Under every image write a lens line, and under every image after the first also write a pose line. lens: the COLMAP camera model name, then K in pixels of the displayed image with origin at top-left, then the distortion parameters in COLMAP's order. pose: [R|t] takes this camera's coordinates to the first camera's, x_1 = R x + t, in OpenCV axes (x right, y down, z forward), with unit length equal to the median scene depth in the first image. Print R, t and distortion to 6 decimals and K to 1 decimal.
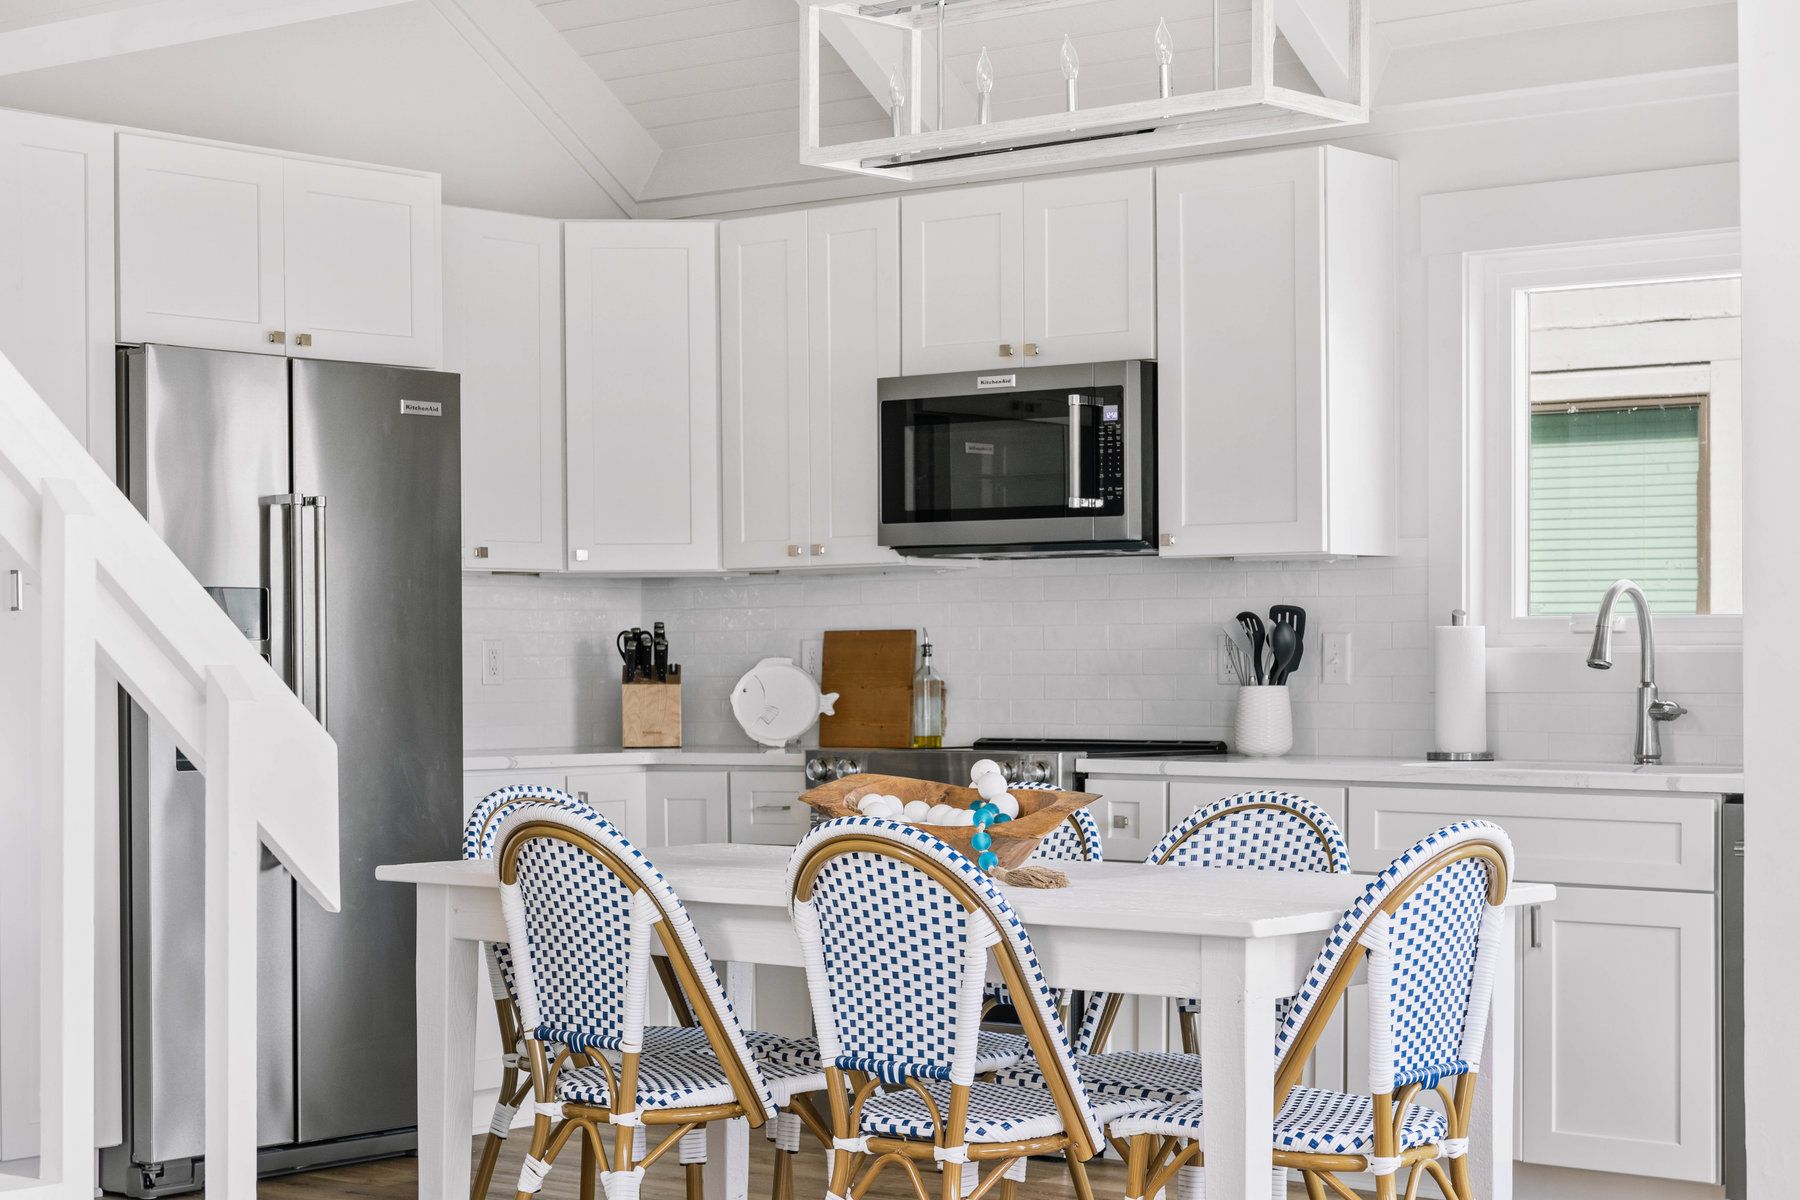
lens RADIAL K [[3198.1, 0, 904.9], [0, 3198.1, 599.8], [0, 0, 1]] dist [0.007813, 0.000000]
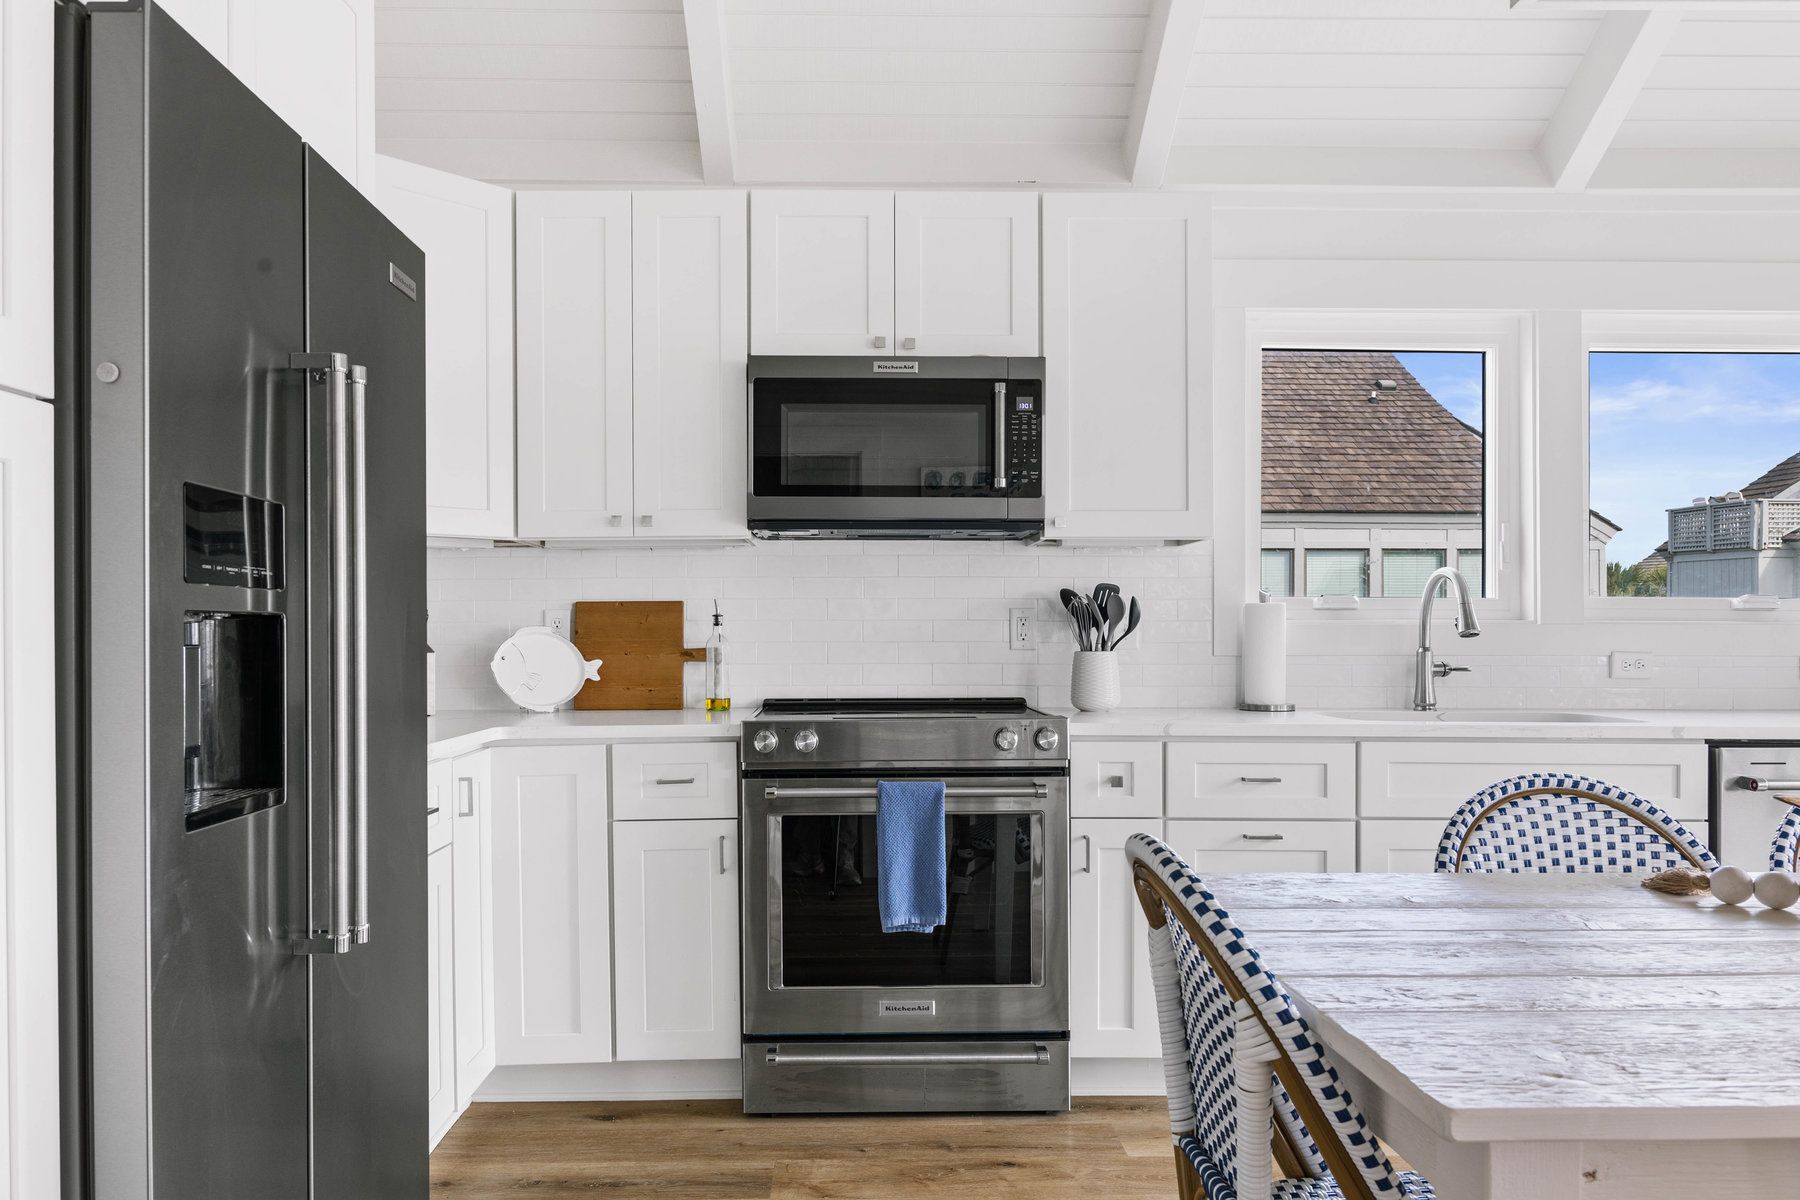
lens RADIAL K [[1293.5, 0, 899.7], [0, 1293.5, 611.8], [0, 0, 1]] dist [0.008831, 0.005494]
pose [[0.759011, 0.012708, 0.650953, -0.296753], [-0.014786, 0.999888, -0.002279, 0.016792], [-0.650909, -0.007895, 0.759114, 0.798528]]
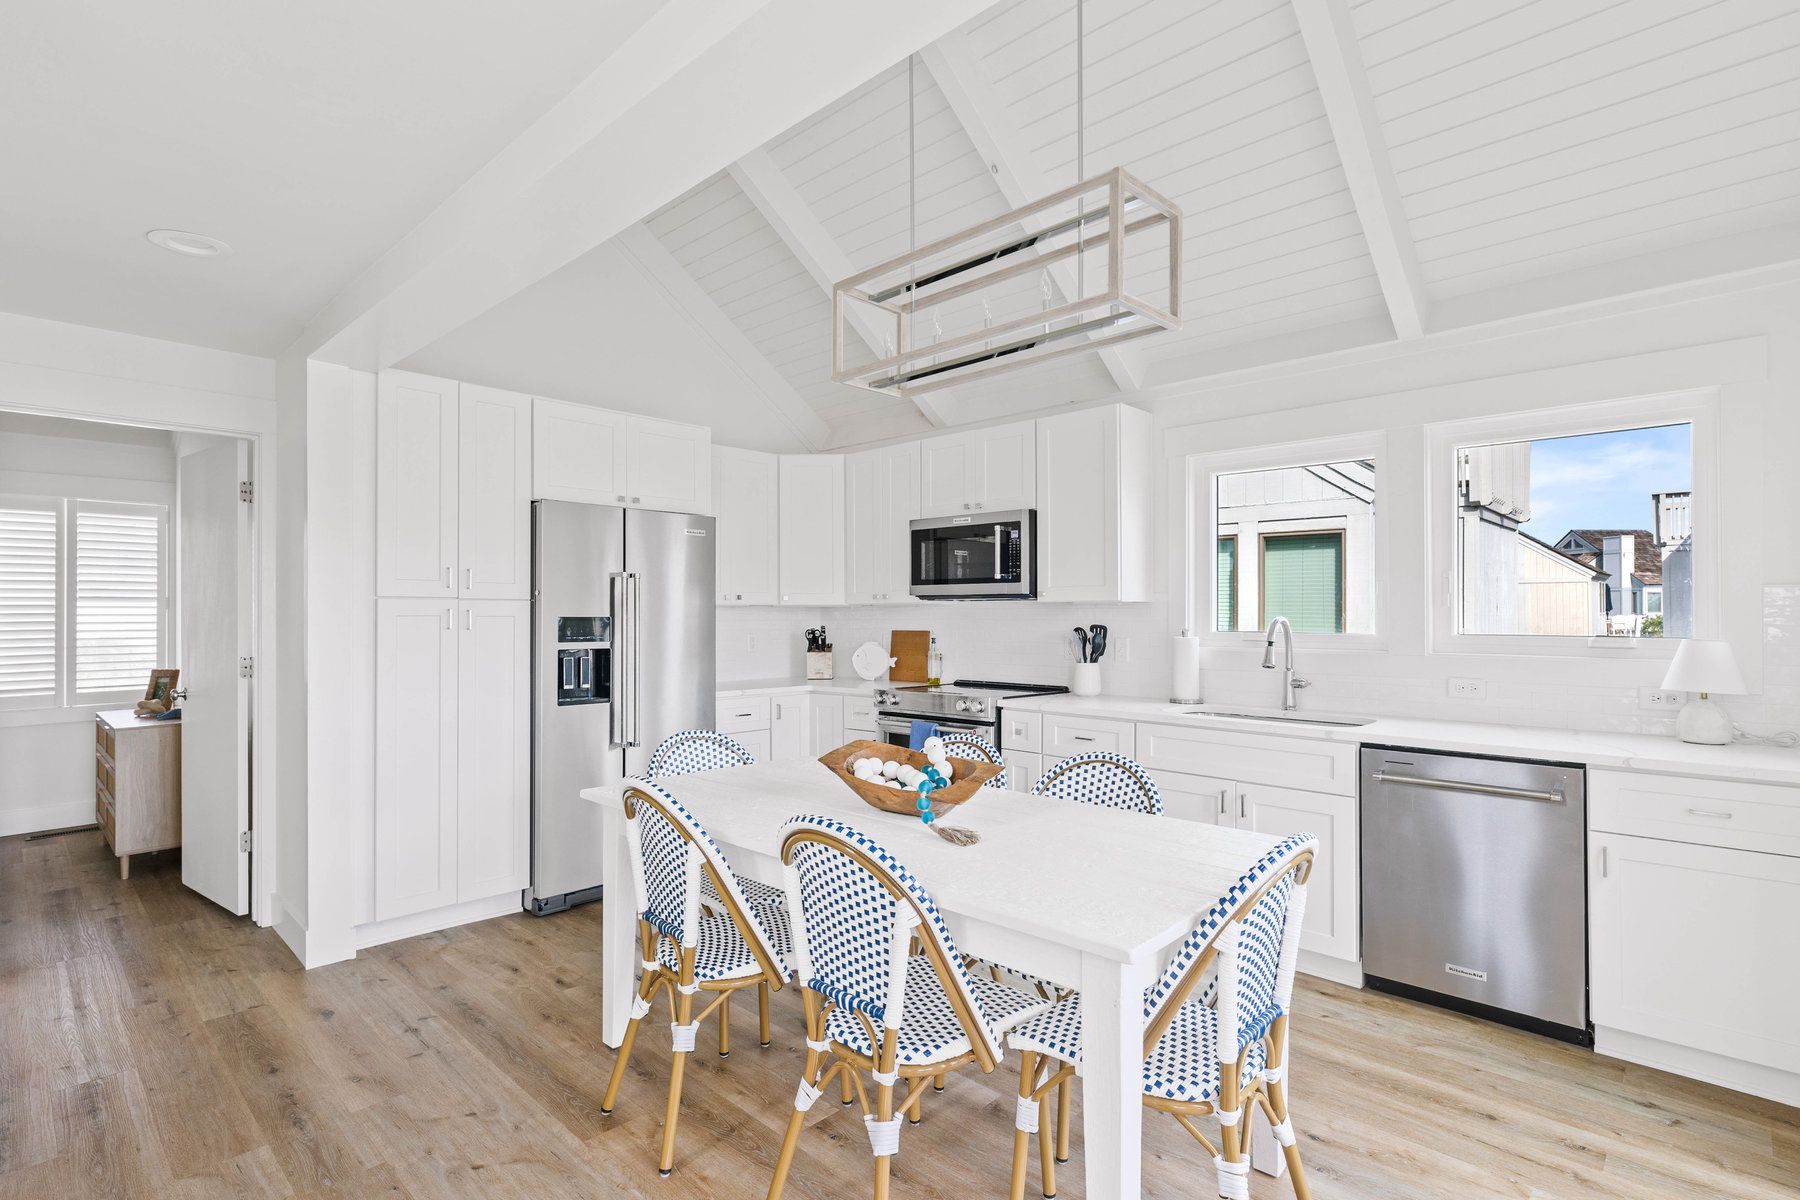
lens RADIAL K [[851.4, 0, 903.0], [0, 851.4, 602.3], [0, 0, 1]] dist [-0.002399, 0.000293]
pose [[0.997496, 0.001934, -0.070699, 0.035573], [-0.001622, 0.999989, 0.004468, -0.017952], [0.070707, -0.004342, 0.997488, 0.501502]]
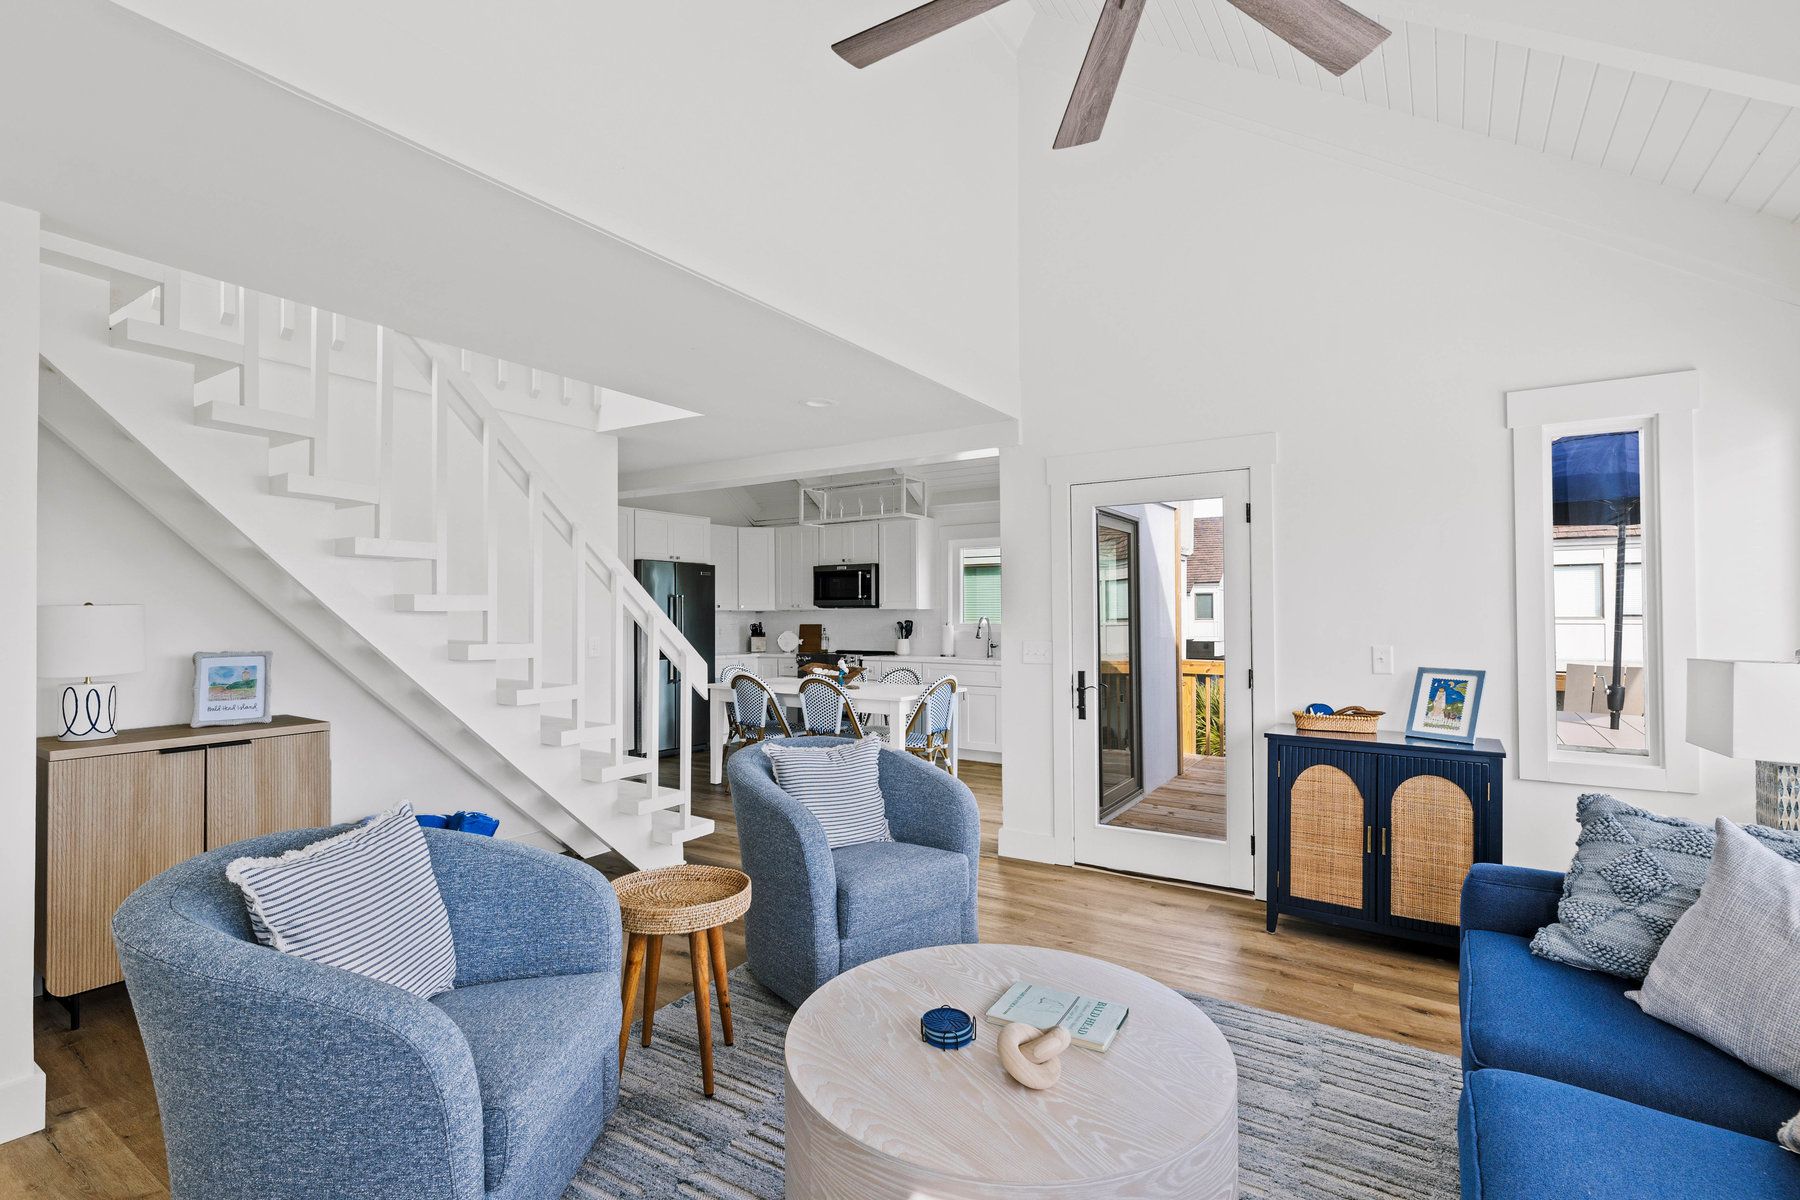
lens RADIAL K [[826.7, 0, 884.2], [0, 826.7, 607.4], [0, 0, 1]] dist [-0.004195, -0.000552]
pose [[0.995894, 0.003597, 0.090460, -0.017061], [-0.004207, 0.999970, 0.006548, -0.026828], [-0.090434, -0.006901, 0.995879, -0.129878]]
